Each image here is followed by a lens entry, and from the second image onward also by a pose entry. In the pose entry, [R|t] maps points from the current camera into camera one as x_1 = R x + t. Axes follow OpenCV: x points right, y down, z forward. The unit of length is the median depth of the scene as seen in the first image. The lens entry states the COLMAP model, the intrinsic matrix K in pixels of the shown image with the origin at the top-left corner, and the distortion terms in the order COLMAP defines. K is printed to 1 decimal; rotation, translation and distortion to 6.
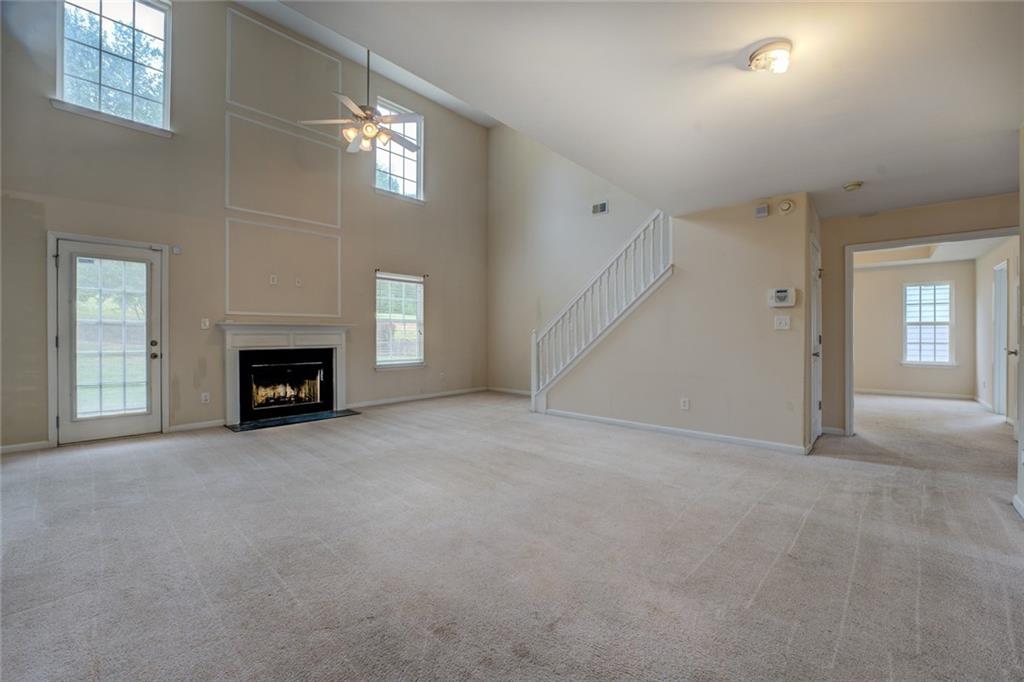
lens RADIAL K [[422.5, 0, 506.5], [0, 422.5, 340.9], [0, 0, 1]] dist [-0.016318, 0.000020]
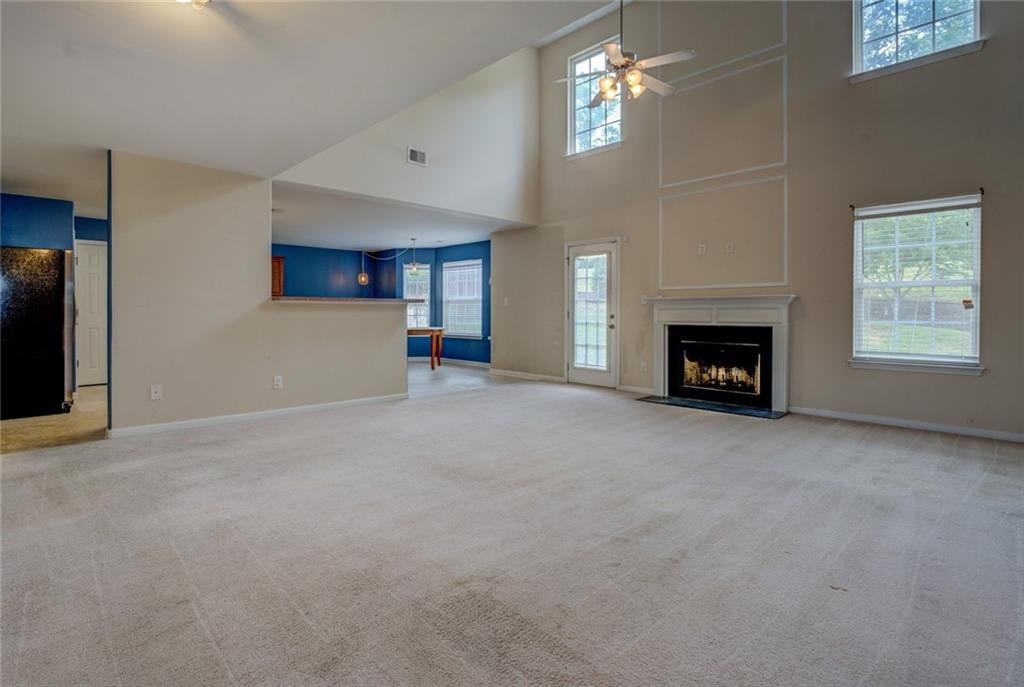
lens RADIAL K [[494.5, 0, 494.1], [0, 494.5, 305.7], [0, 0, 1]] dist [-0.003391, -0.000127]
pose [[-0.052310, -0.004965, -0.998619, 0.554569], [-0.008595, 0.999953, -0.004521, -0.014172], [0.998594, 0.008347, -0.052350, 0.614072]]
